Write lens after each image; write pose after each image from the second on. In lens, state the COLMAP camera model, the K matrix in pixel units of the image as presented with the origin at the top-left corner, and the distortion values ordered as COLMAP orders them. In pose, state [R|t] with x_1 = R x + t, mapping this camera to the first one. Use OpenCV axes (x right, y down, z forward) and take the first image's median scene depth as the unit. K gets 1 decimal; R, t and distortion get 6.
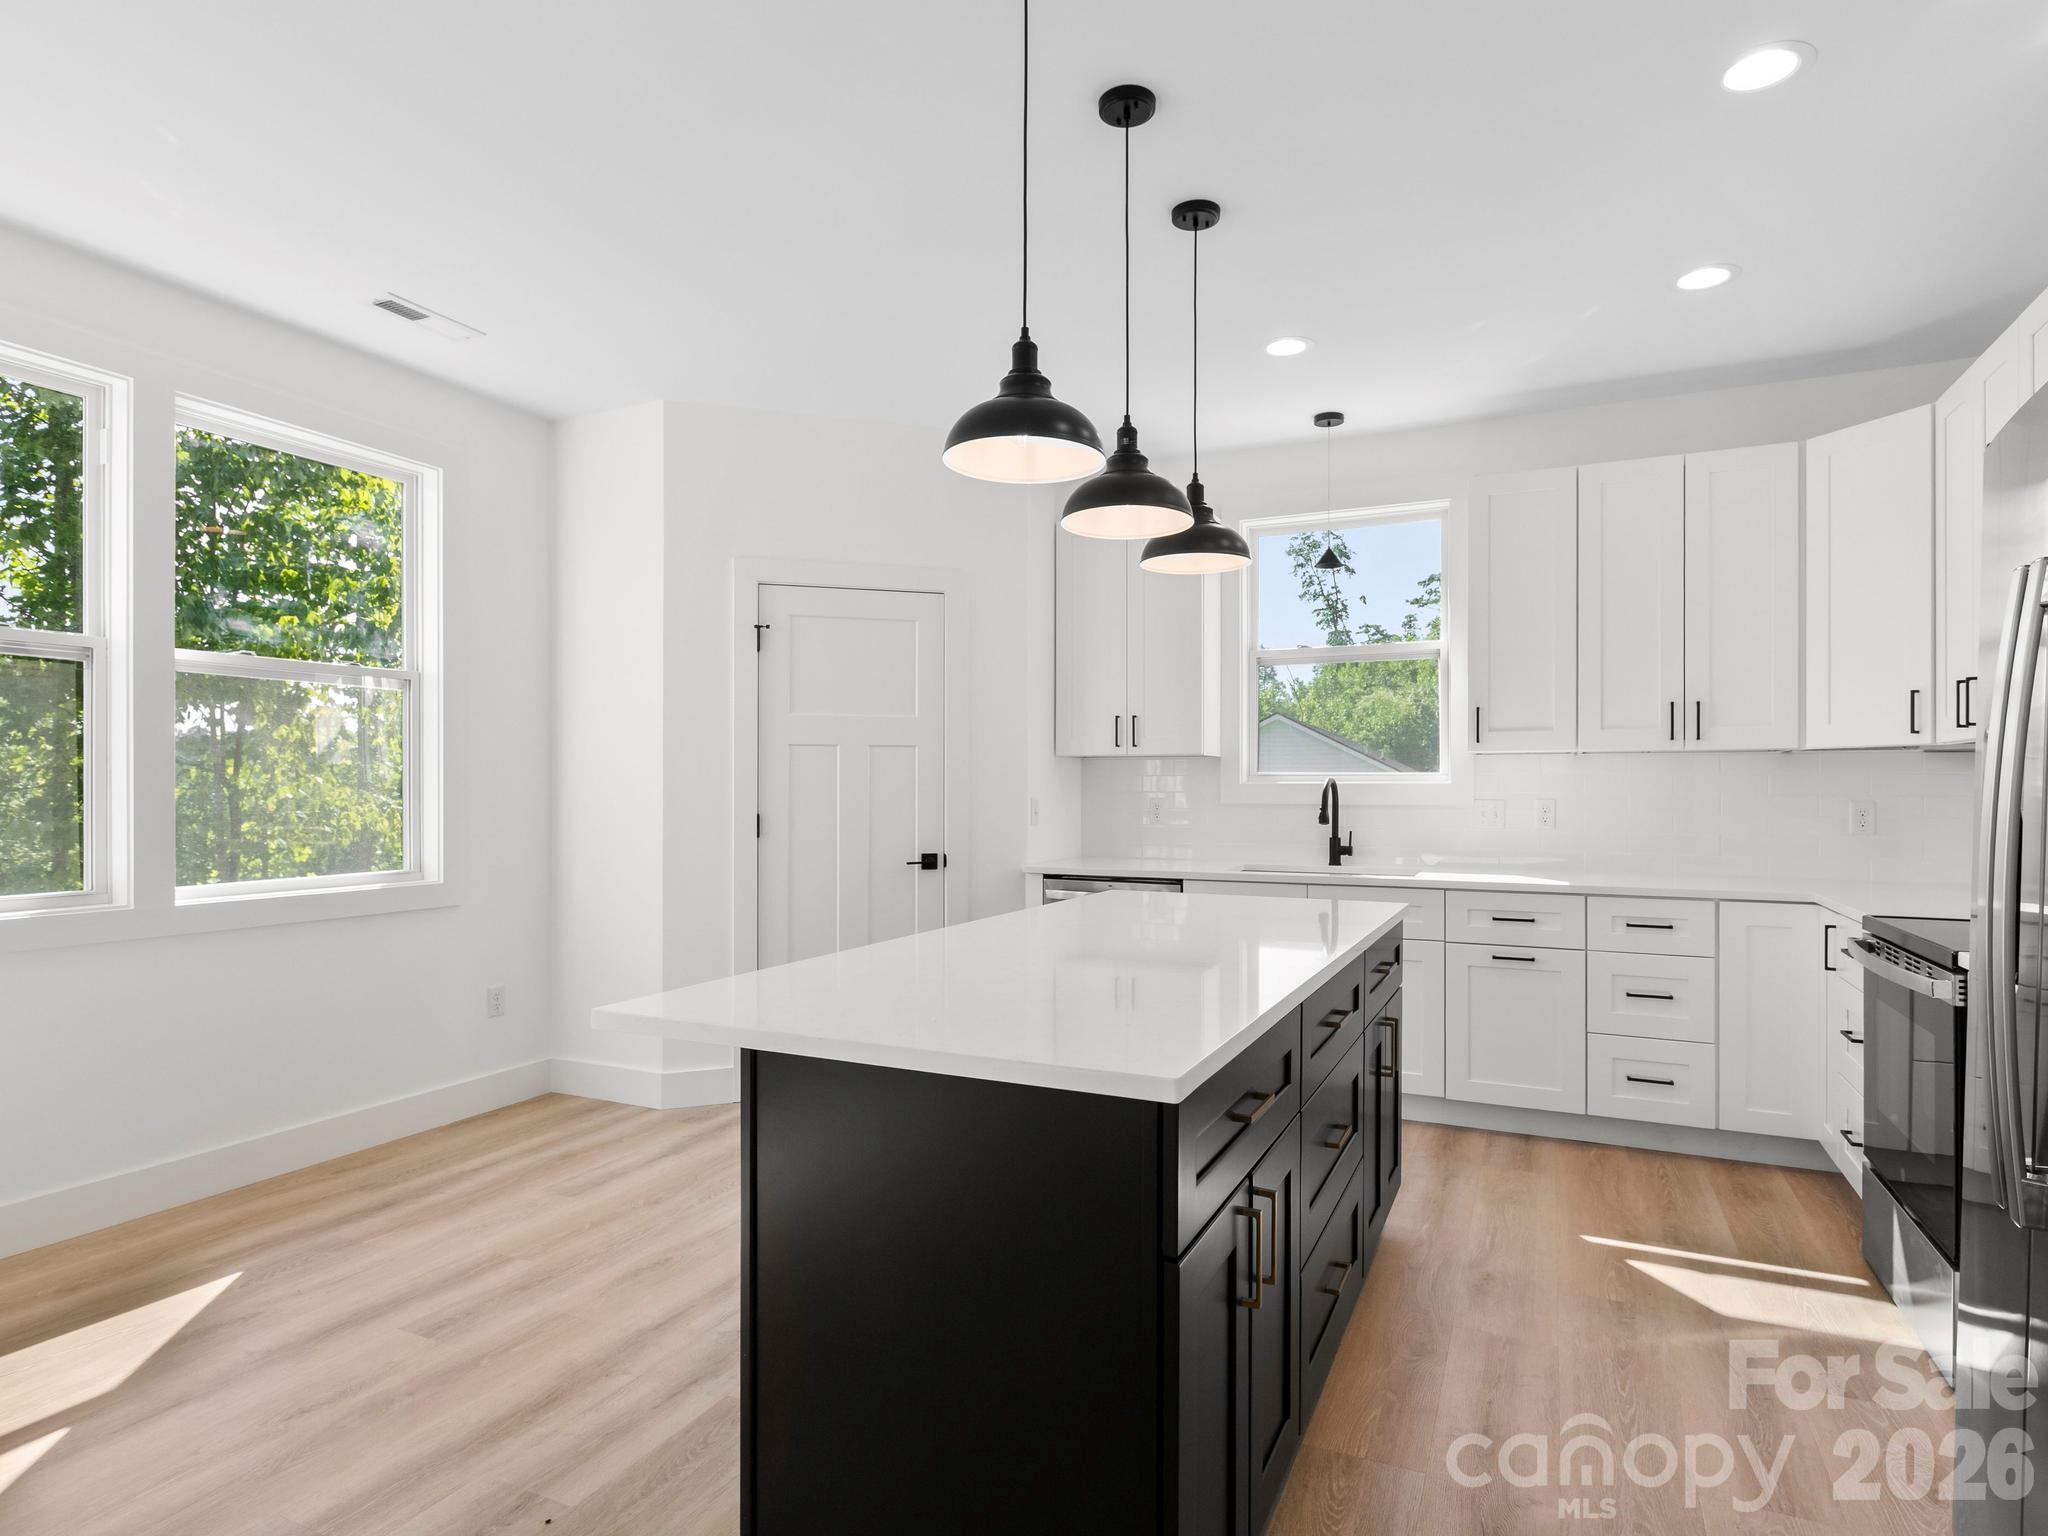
lens RADIAL K [[1109.3, 0, 1031.3], [0, 1109.3, 783.3], [0, 0, 1]] dist [-0.001686, -0.000041]
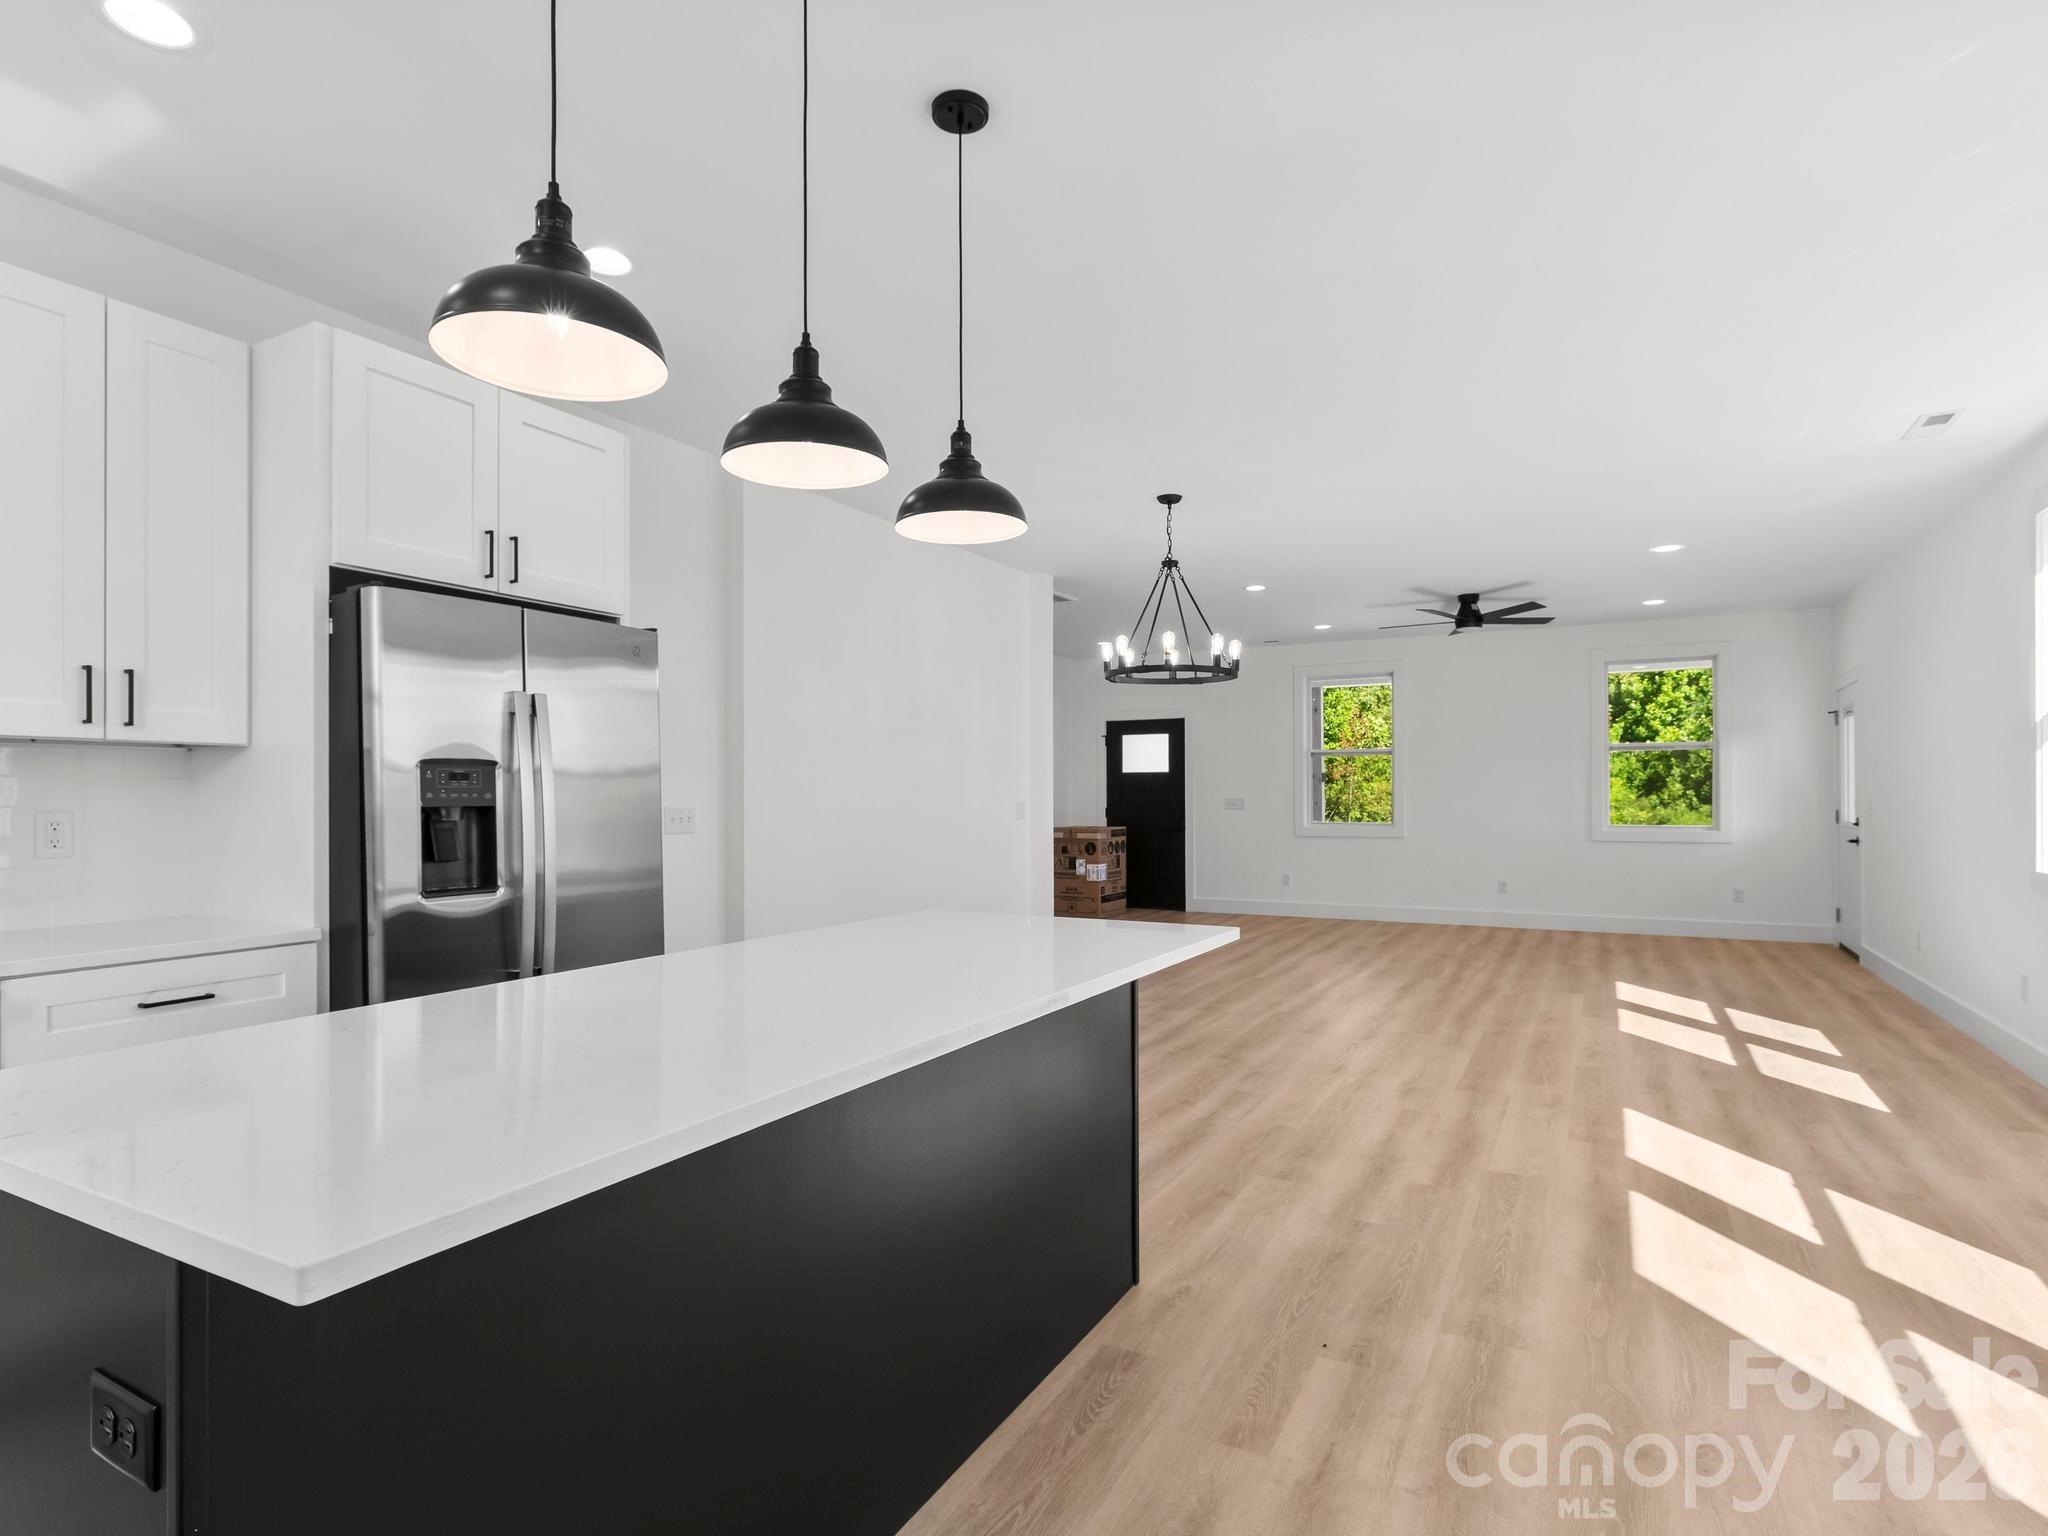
lens RADIAL K [[1065.6, 0, 1051.7], [0, 1065.6, 788.3], [0, 0, 1]] dist [0.004041, -0.000297]
pose [[-0.999411, 0.002818, 0.034211, -0.072278], [0.002497, 0.999952, -0.009426, 0.004847], [-0.034236, -0.009335, -0.999370, 1.078365]]
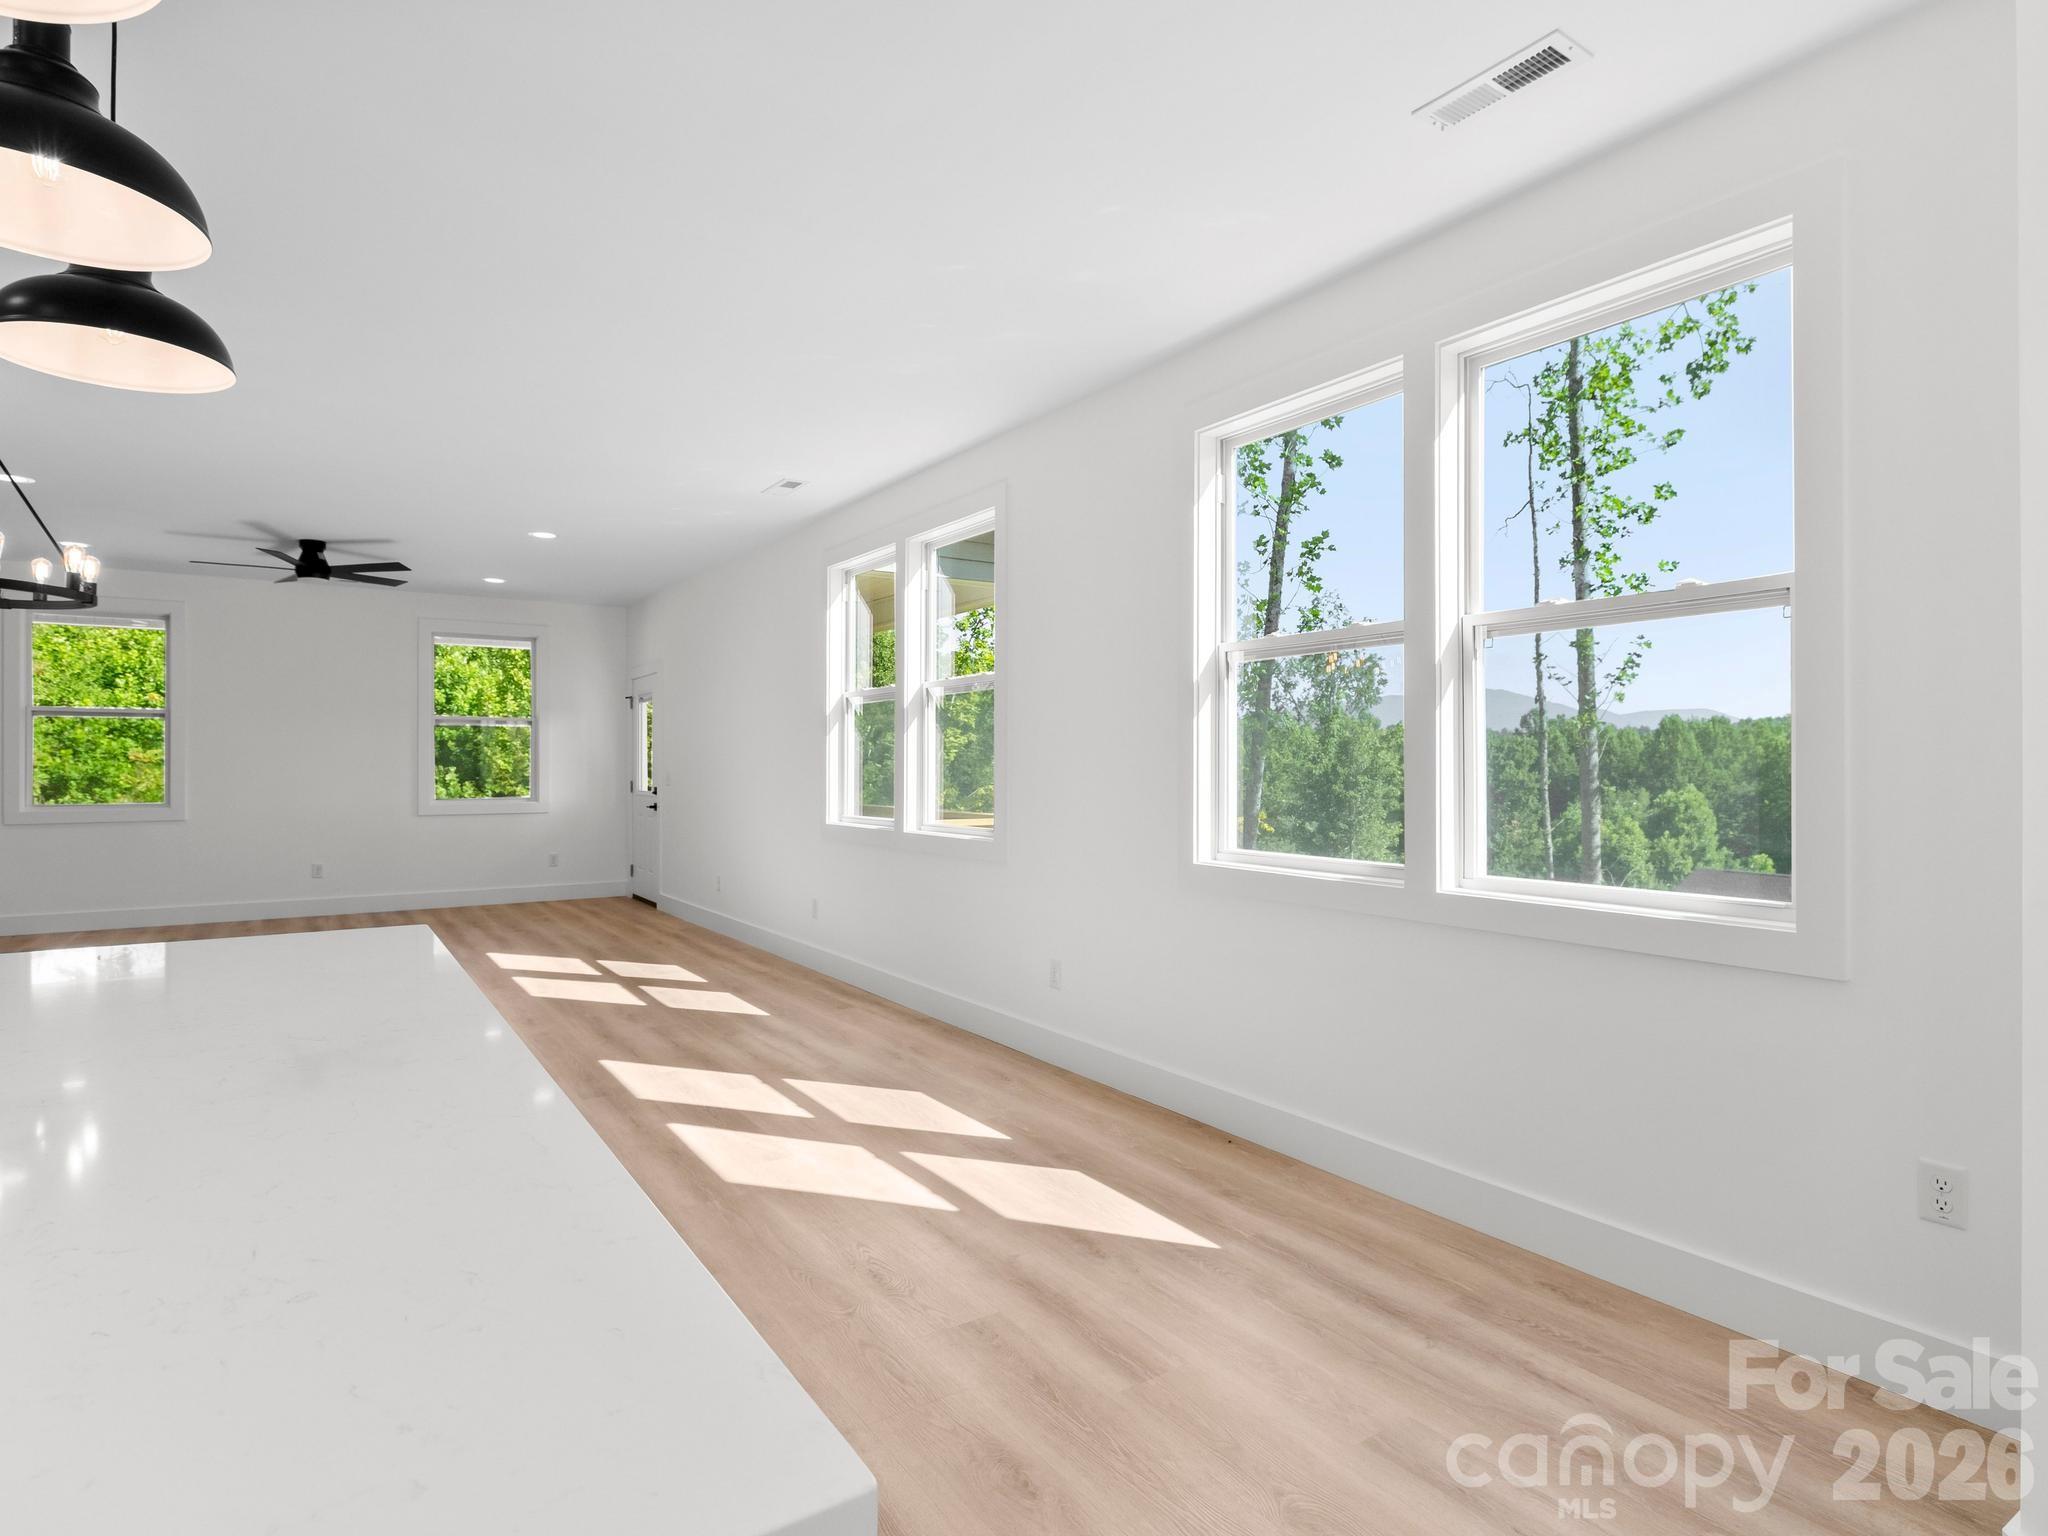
lens RADIAL K [[1088.2, 0, 1016.8], [0, 1088.2, 761.2], [0, 0, 1]] dist [-0.002265, -0.001167]
pose [[-0.513342, -0.003747, -0.858176, 0.163698], [0.003048, 0.999976, -0.006189, 0.004019], [0.858179, -0.005793, -0.513318, 0.973521]]
